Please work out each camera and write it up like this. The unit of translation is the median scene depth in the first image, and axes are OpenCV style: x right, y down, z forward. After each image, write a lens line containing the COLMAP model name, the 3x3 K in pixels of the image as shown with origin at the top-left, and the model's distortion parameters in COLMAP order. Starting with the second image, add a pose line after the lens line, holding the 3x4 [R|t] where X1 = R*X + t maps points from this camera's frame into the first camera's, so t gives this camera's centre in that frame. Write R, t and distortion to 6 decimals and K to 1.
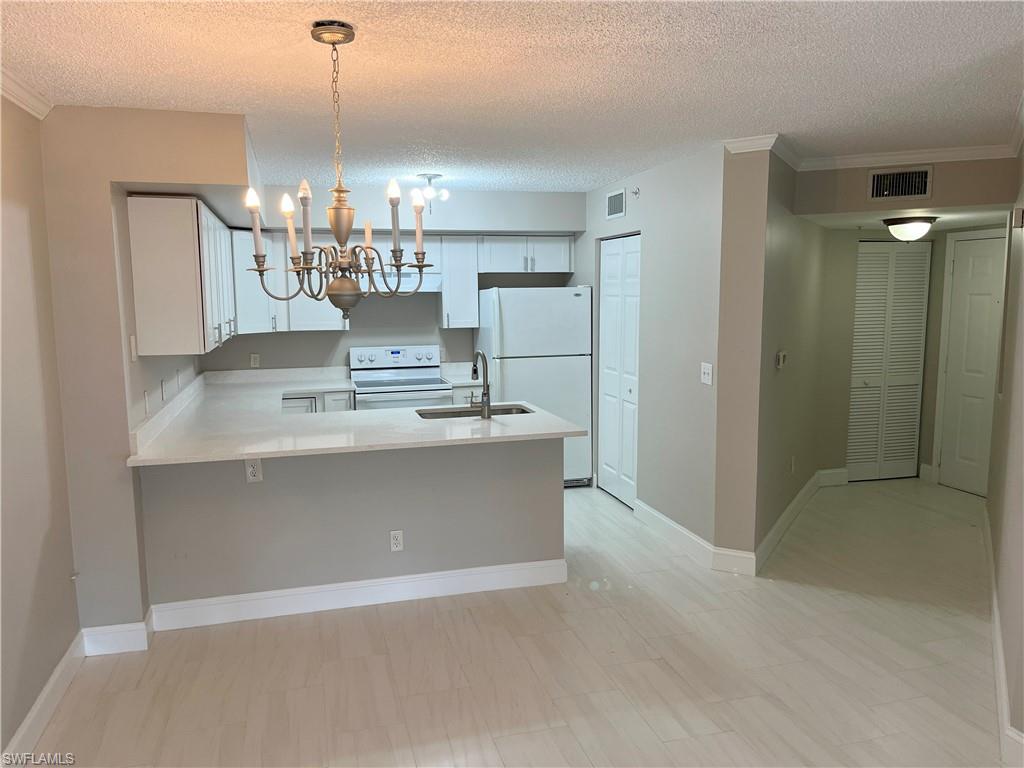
lens RADIAL K [[781.6, 0, 511.6], [0, 781.6, 391.6], [0, 0, 1]] dist [0.078921, -0.119956]
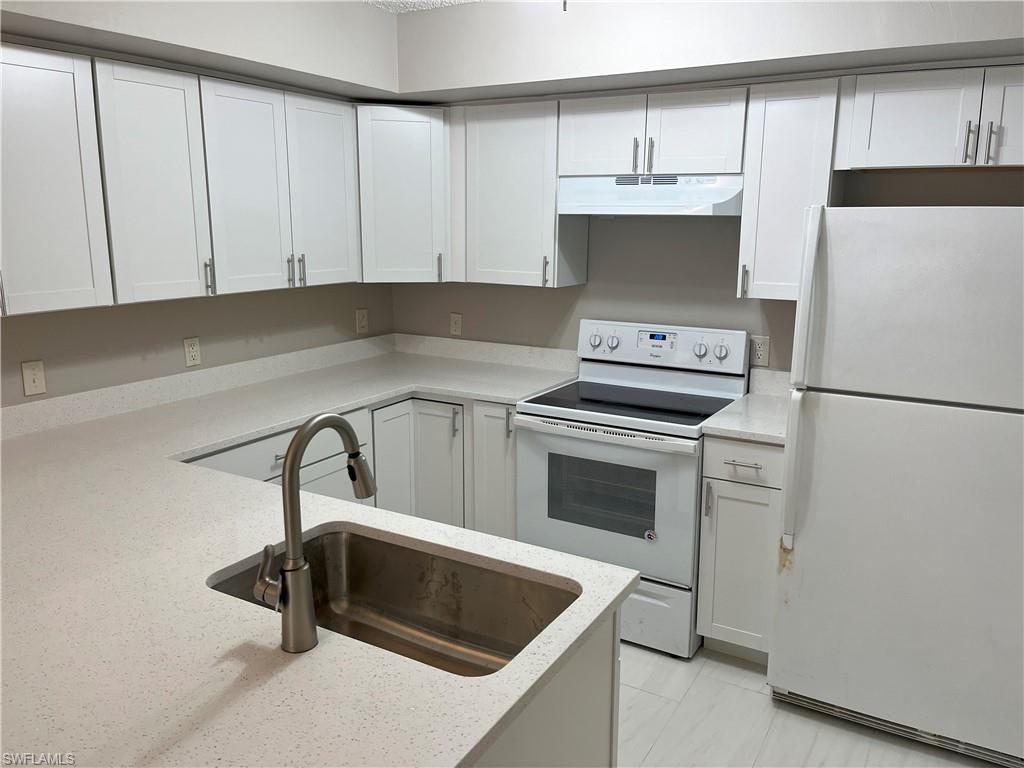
lens RADIAL K [[781.1, 0, 516.3], [0, 781.1, 380.0], [0, 0, 1]] dist [0.076161, -0.117181]
pose [[0.694218, 0.159750, -0.701813, 0.163660], [-0.103626, 0.987083, 0.122180, -0.082283], [0.712266, -0.012094, 0.701805, 0.635485]]
